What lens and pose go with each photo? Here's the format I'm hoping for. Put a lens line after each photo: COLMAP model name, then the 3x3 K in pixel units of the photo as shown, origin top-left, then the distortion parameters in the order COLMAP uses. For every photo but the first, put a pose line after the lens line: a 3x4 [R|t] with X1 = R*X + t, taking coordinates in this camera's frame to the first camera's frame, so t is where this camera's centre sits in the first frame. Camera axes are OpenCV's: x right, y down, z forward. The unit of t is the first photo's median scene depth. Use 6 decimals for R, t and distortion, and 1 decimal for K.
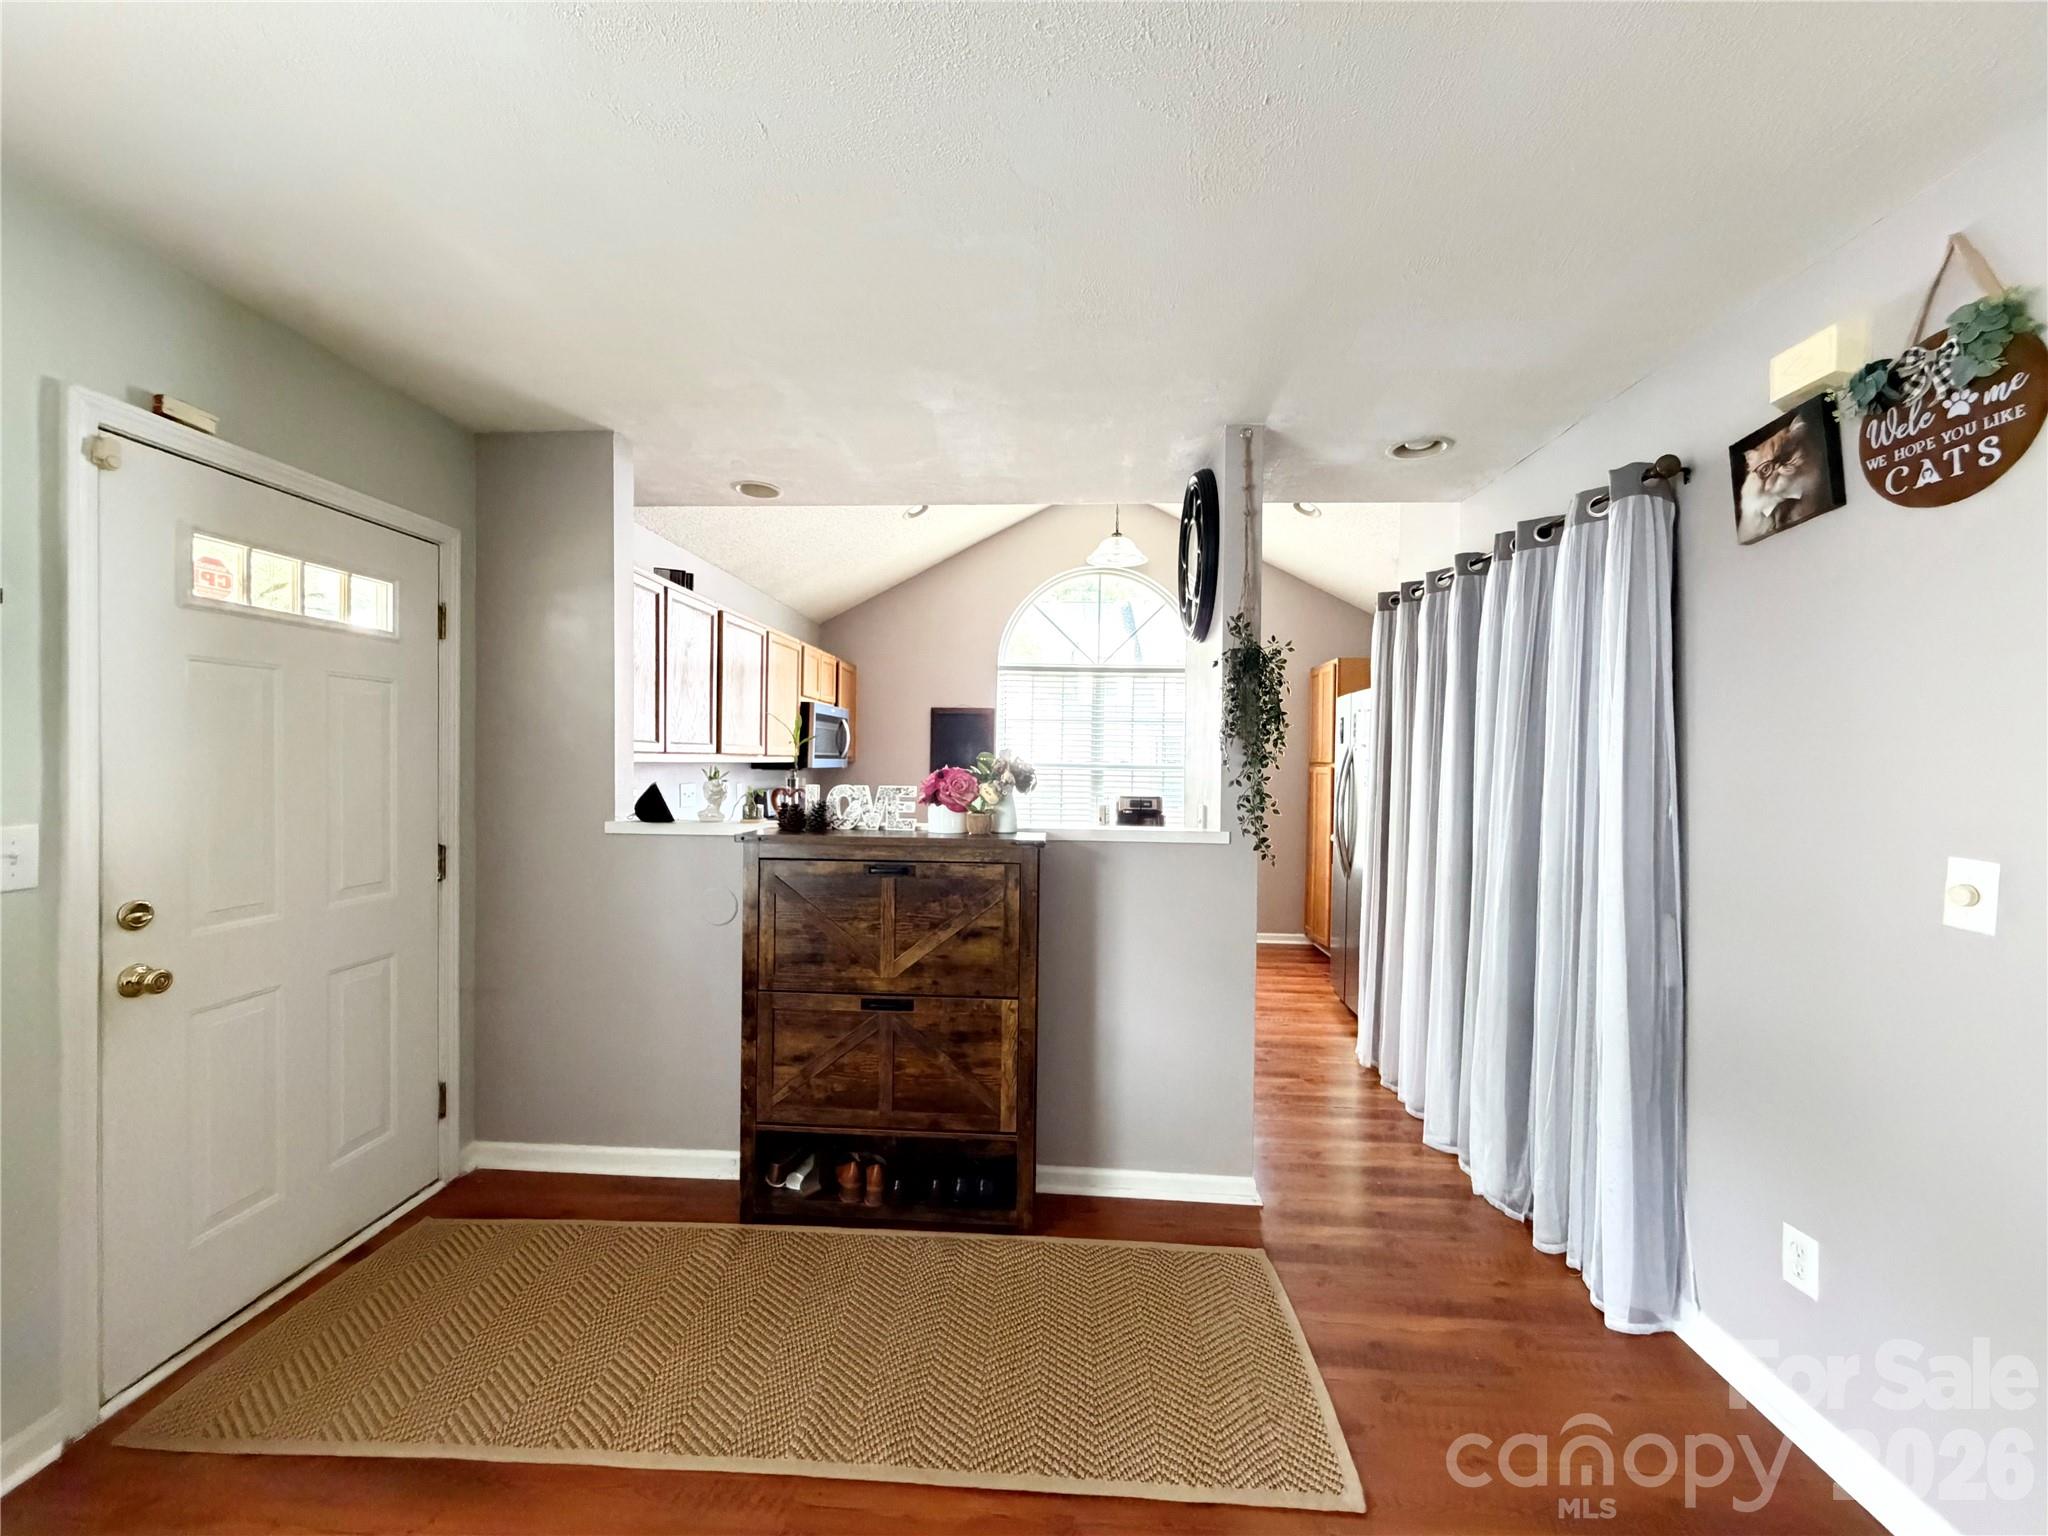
lens RADIAL K [[812.7, 0, 1016.0], [0, 812.7, 771.5], [0, 0, 1]] dist [0.000243, 0.000151]
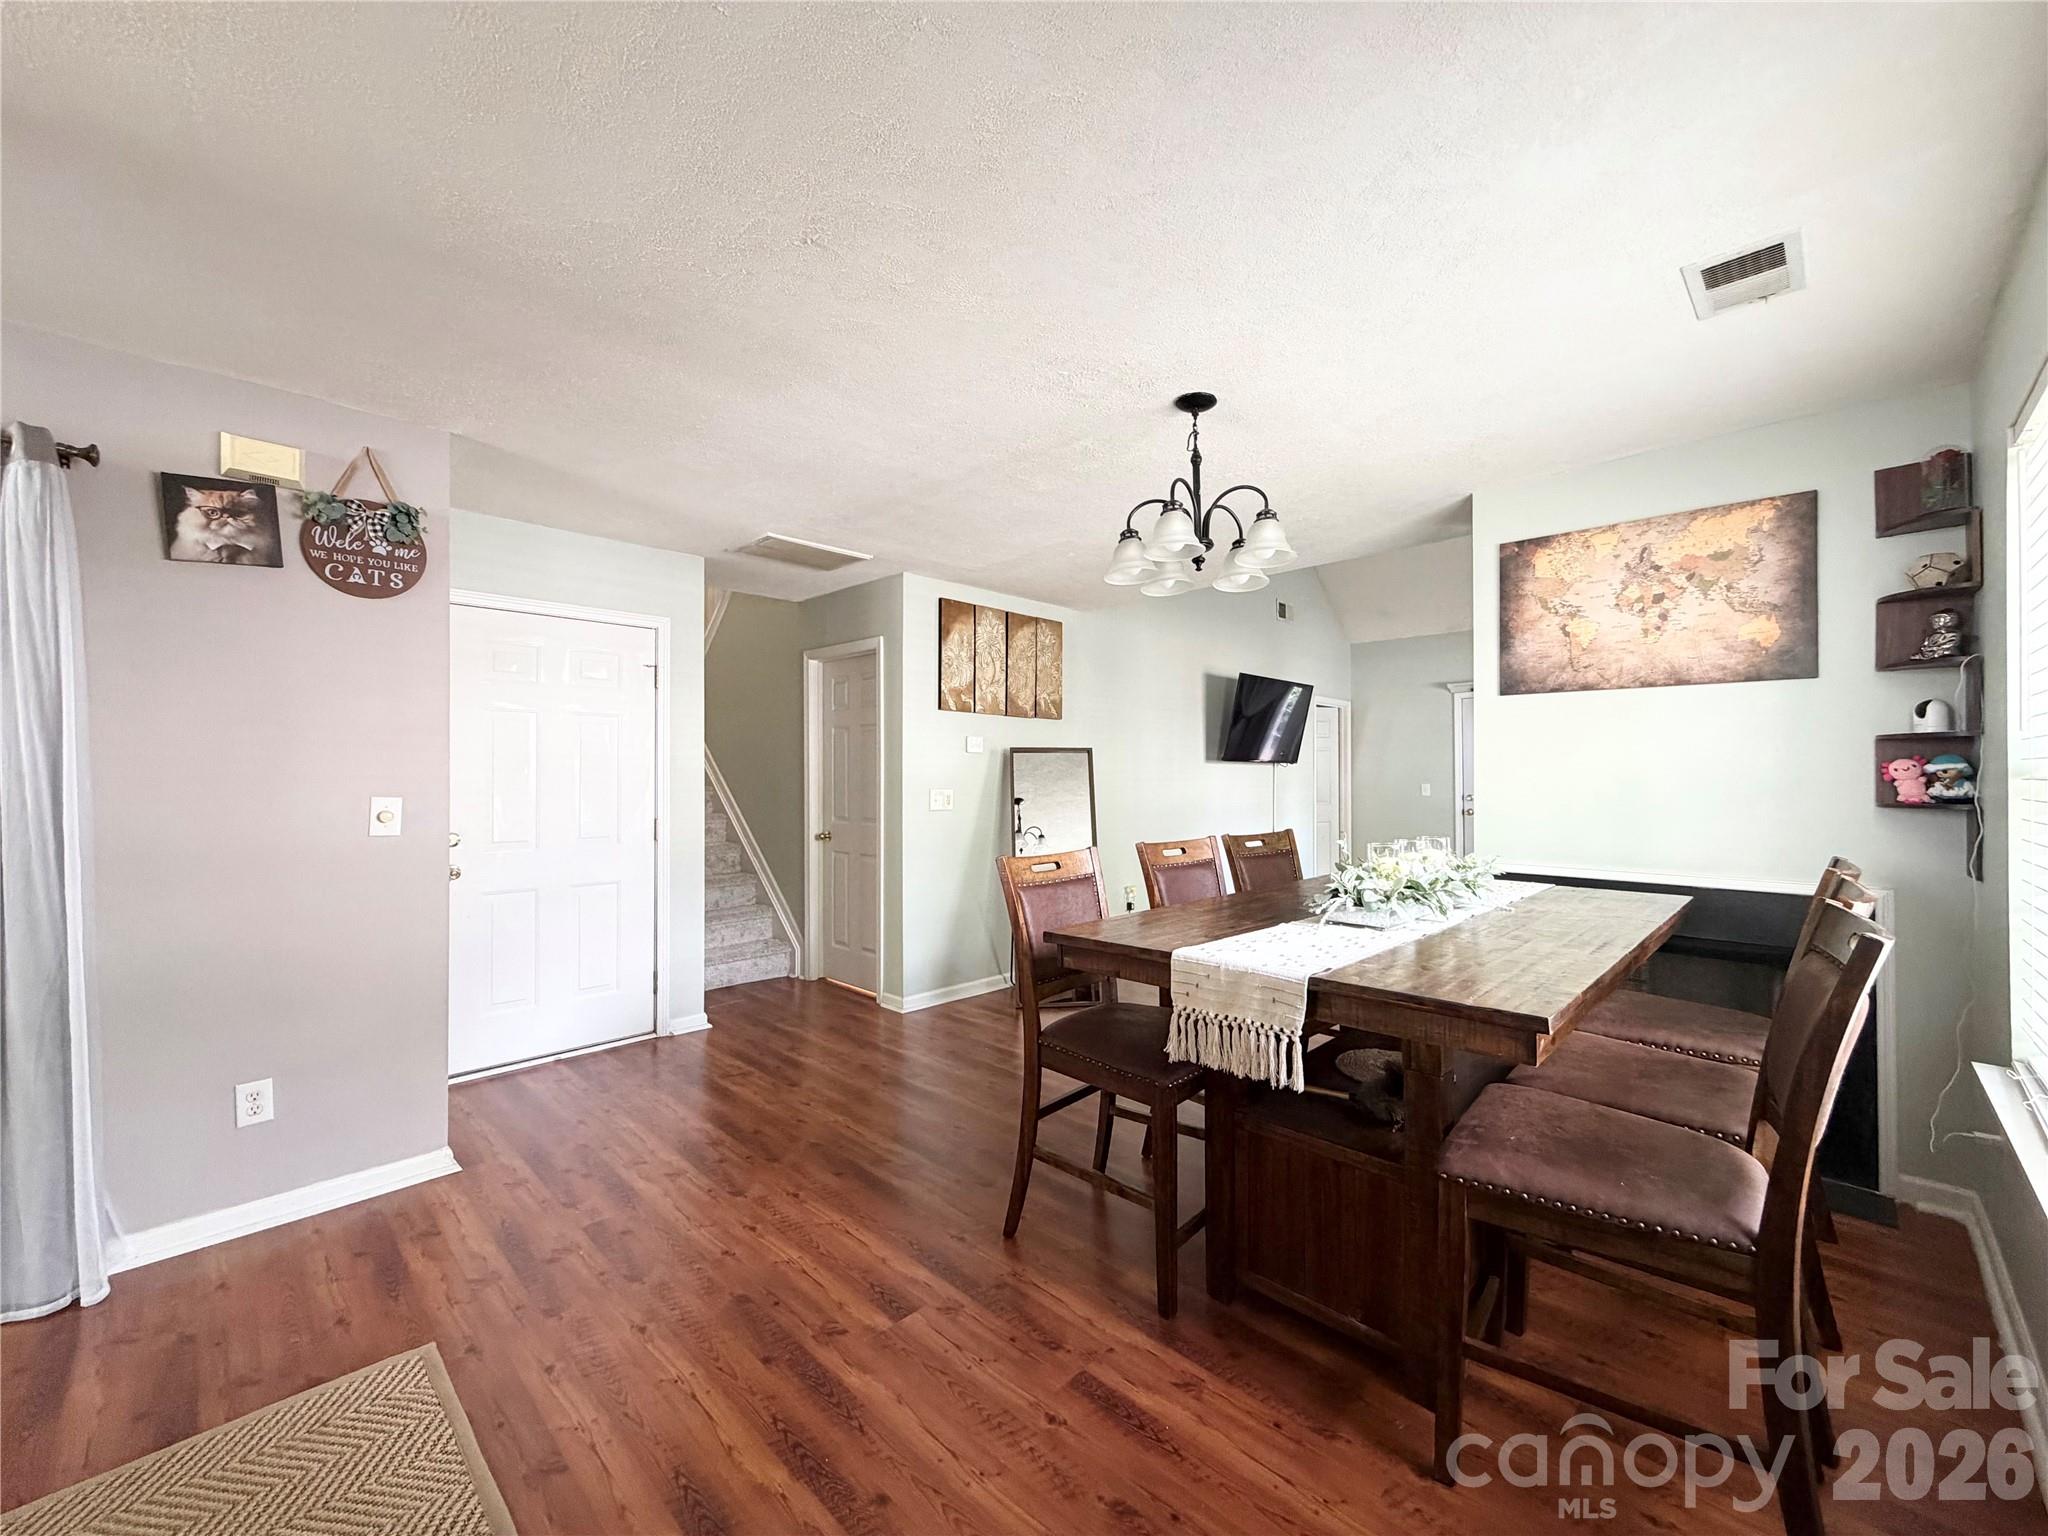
lens RADIAL K [[812.7, 0, 1017.9], [0, 812.7, 770.8], [0, 0, 1]] dist [0.000243, 0.000151]
pose [[-0.748571, -0.003726, 0.663044, -0.702078], [0.003872, 0.999943, 0.009991, 0.022336], [-0.663043, 0.010046, -0.748514, 0.891995]]
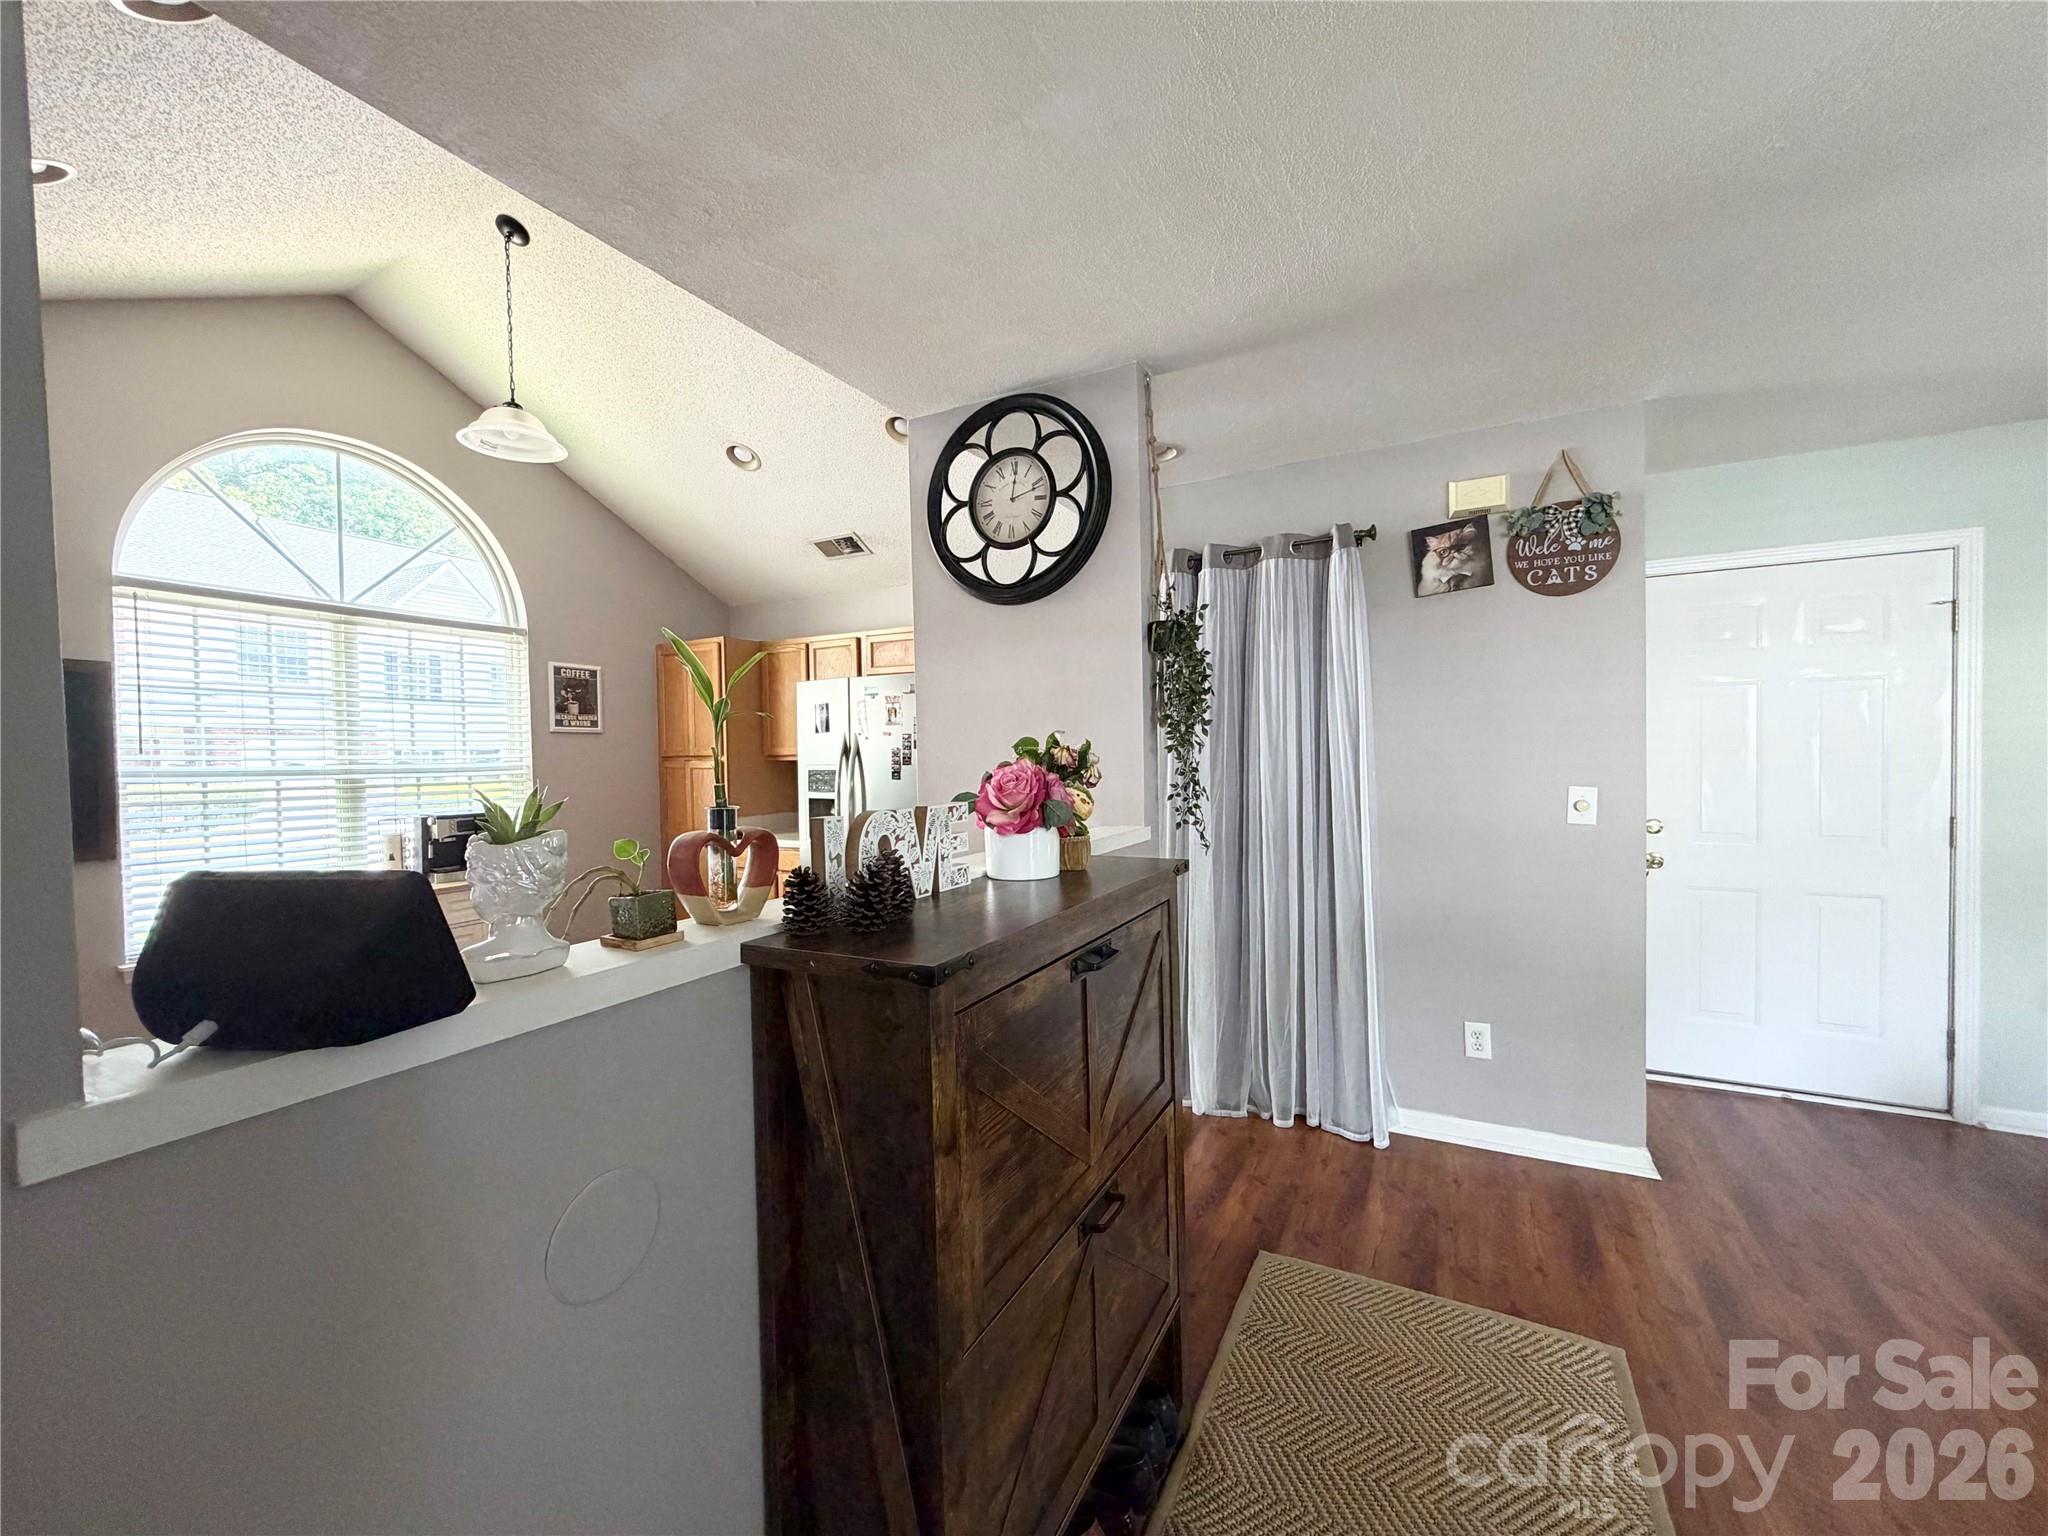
lens RADIAL K [[812.7, 0, 1017.1], [0, 812.7, 770.8], [0, 0, 1]] dist [0.000243, 0.000151]
pose [[0.422948, -0.040228, 0.905261, -0.688193], [0.036129, 0.998968, 0.027512, -0.017784], [-0.905433, 0.021070, 0.423965, 0.866827]]
